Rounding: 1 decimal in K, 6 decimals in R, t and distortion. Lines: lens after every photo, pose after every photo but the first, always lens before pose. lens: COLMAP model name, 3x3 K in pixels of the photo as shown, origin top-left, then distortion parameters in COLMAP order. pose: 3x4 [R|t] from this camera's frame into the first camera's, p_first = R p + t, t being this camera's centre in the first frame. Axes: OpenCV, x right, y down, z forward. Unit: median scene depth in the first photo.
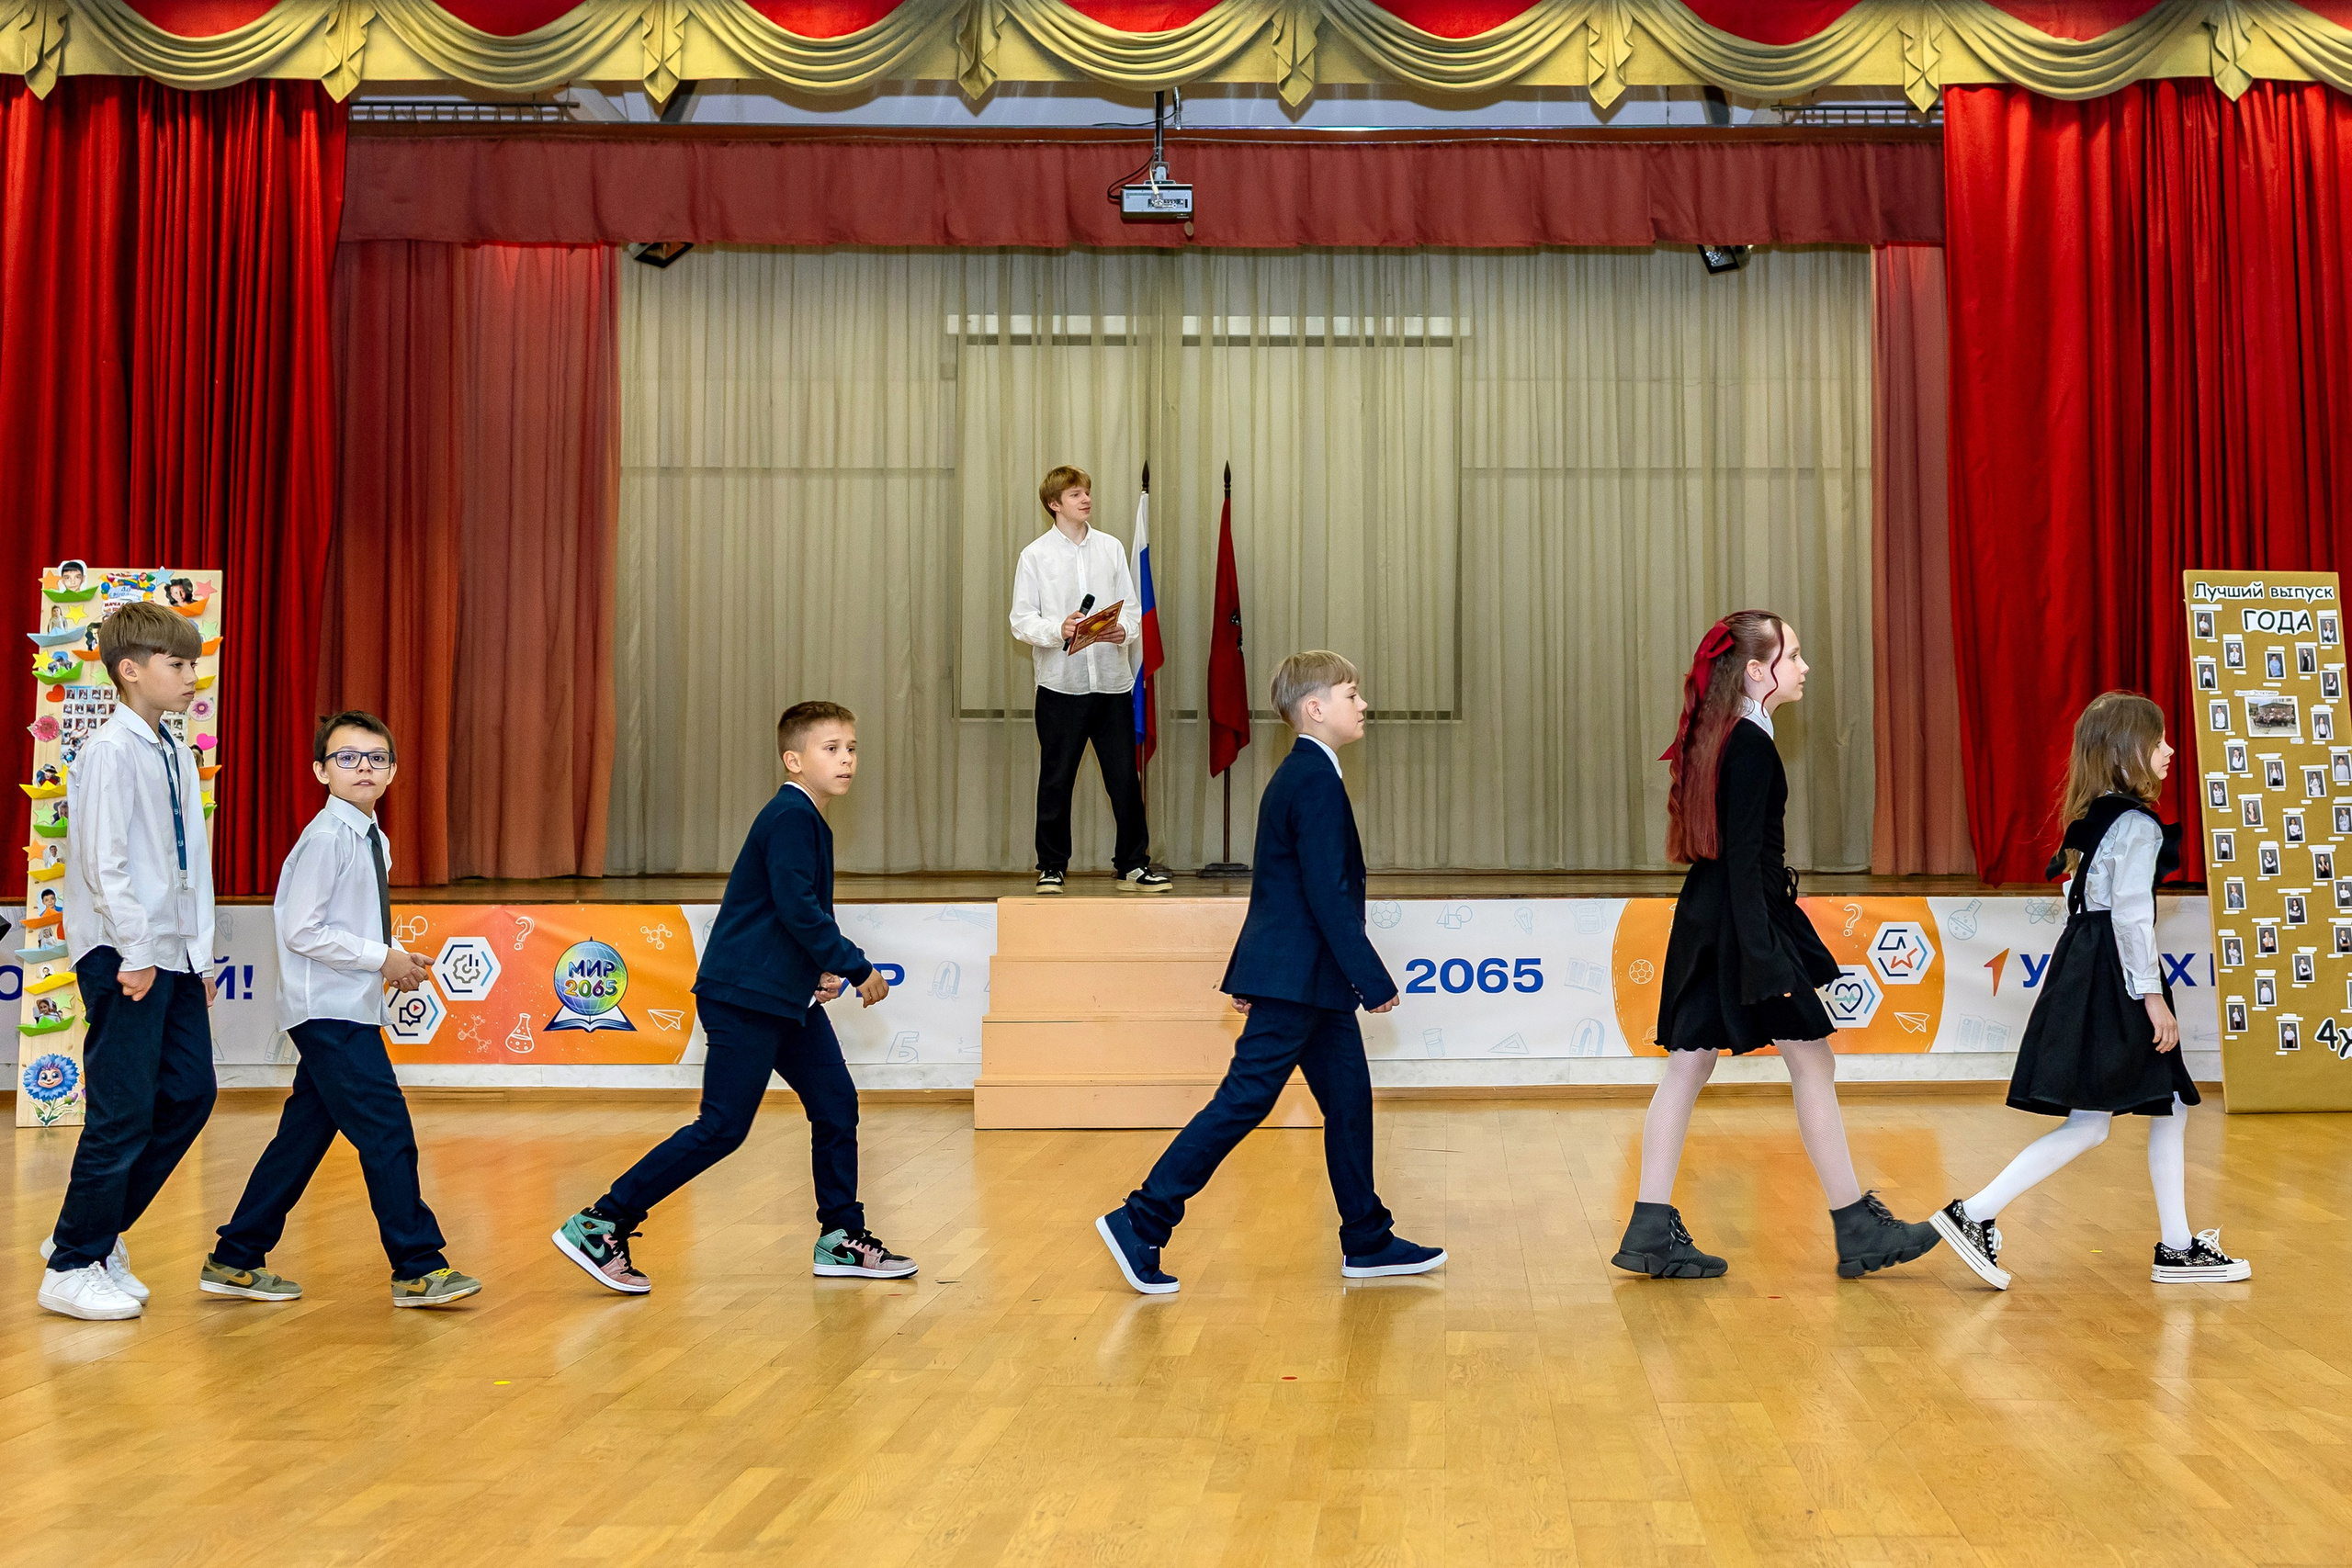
lens RADIAL K [[2944.3, 0, 1386.9], [0, 2944.3, 670.3], [0, 0, 1]] dist [0.009348, 0.003315]
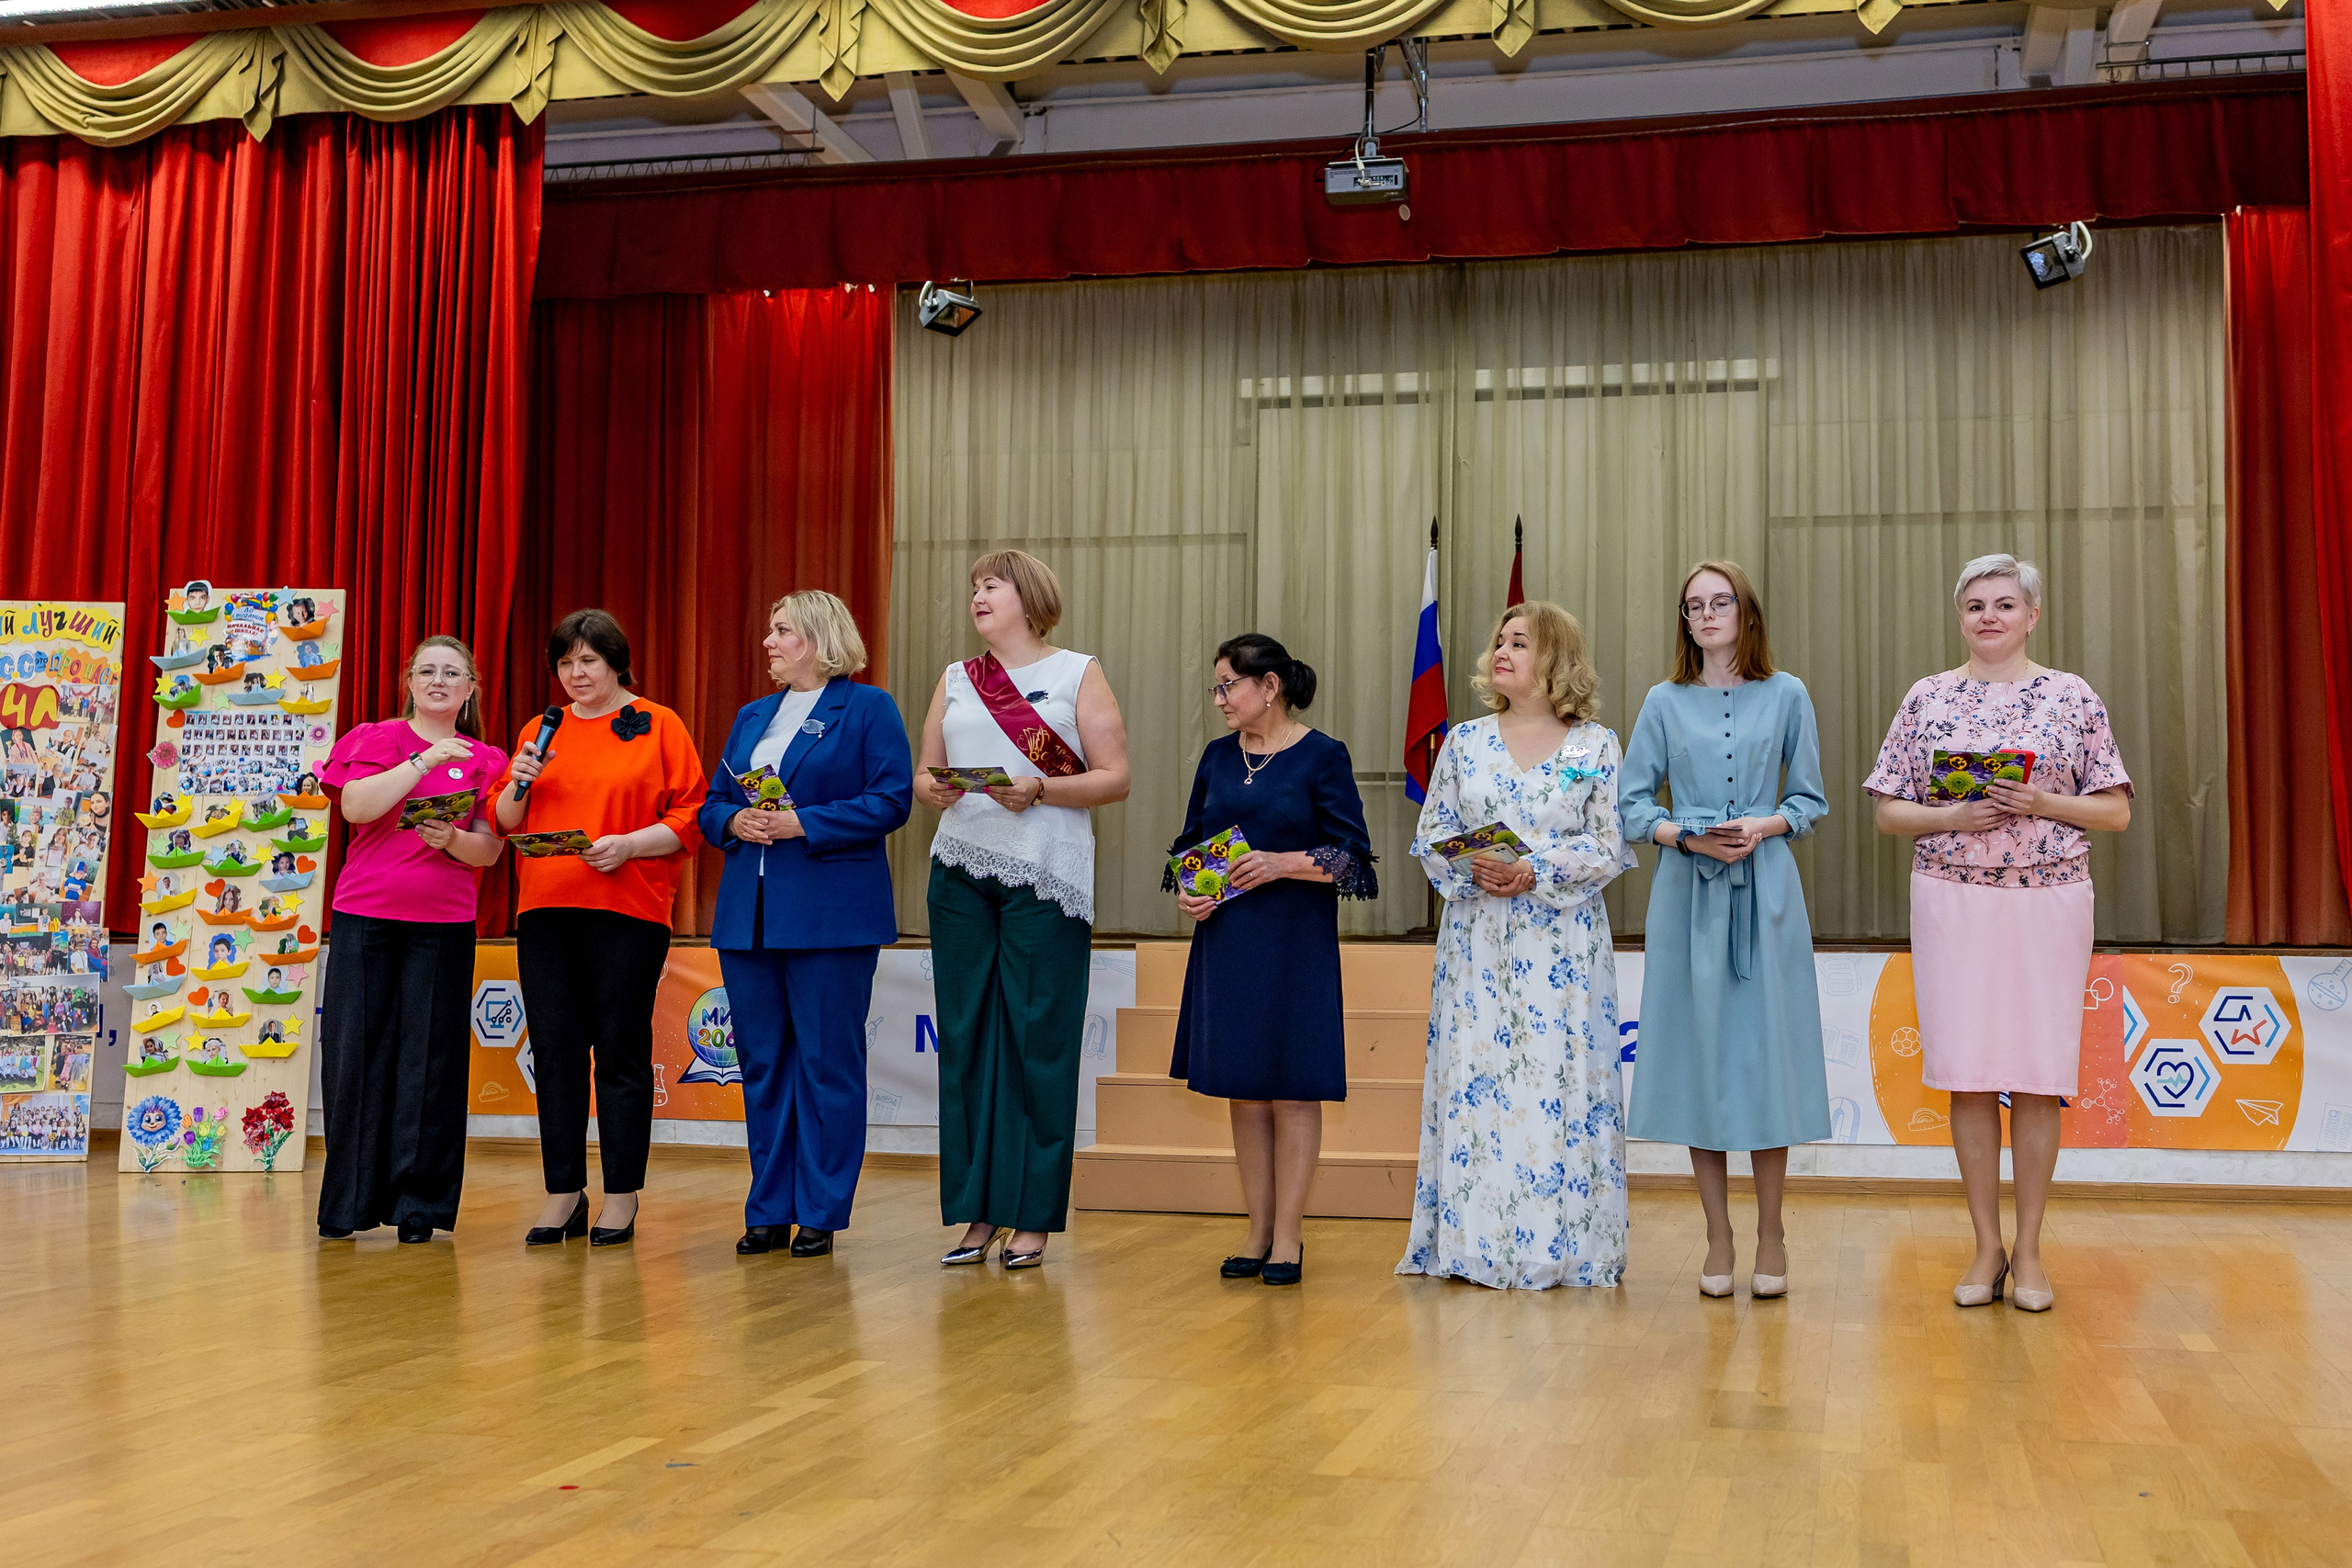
lens RADIAL K [[2481.0, 0, 1224.7], [0, 2481.0, 801.2], [0, 0, 1]] dist [0.003753, -0.015798]
pose [[0.973147, -0.003767, -0.230155, 0.040011], [0.004316, 0.999989, 0.001884, 0.021616], [0.230145, -0.002827, 0.973152, 0.185521]]
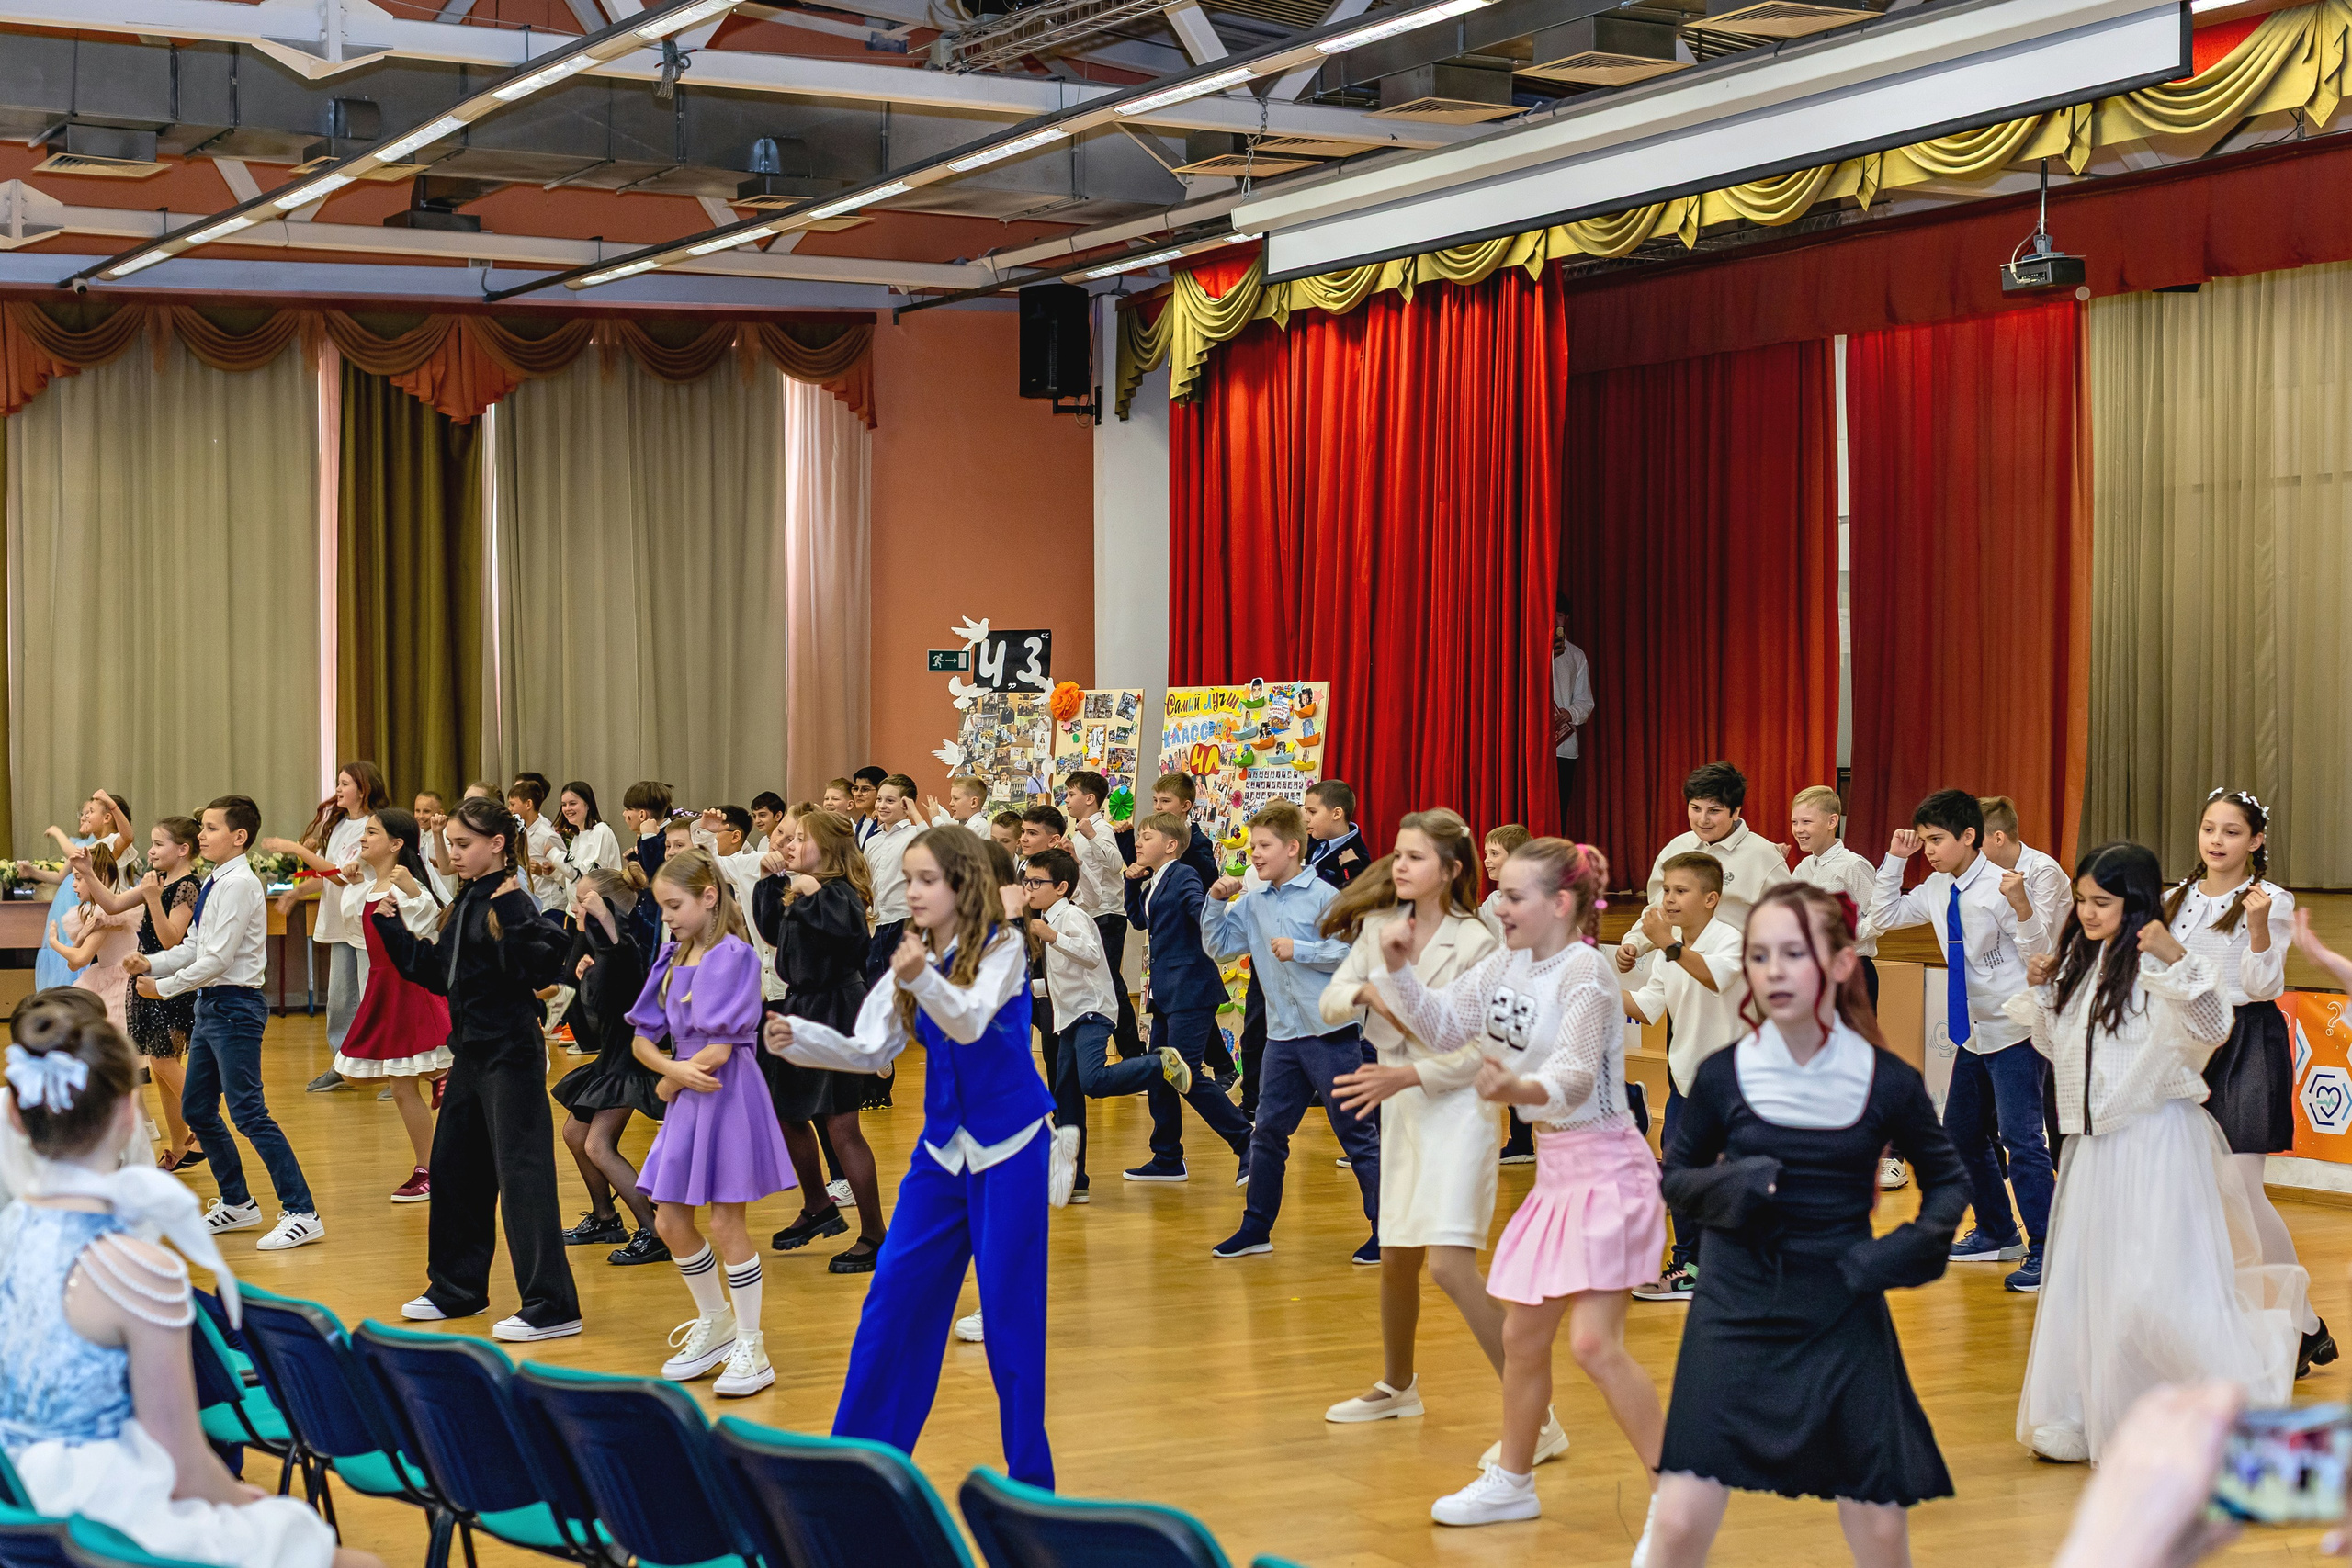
lens RADIAL K [[3535.5, 0, 1229.7], [0, 3535.5, 816.4], [0, 0, 1]] dist [0.014653, 0.000223]
pose [[0.490740, 0.017587, -0.871129, 0.638434], [0.054431, 0.997225, 0.050796, -0.036405], [0.869604, -0.072344, 0.488421, 0.104142]]
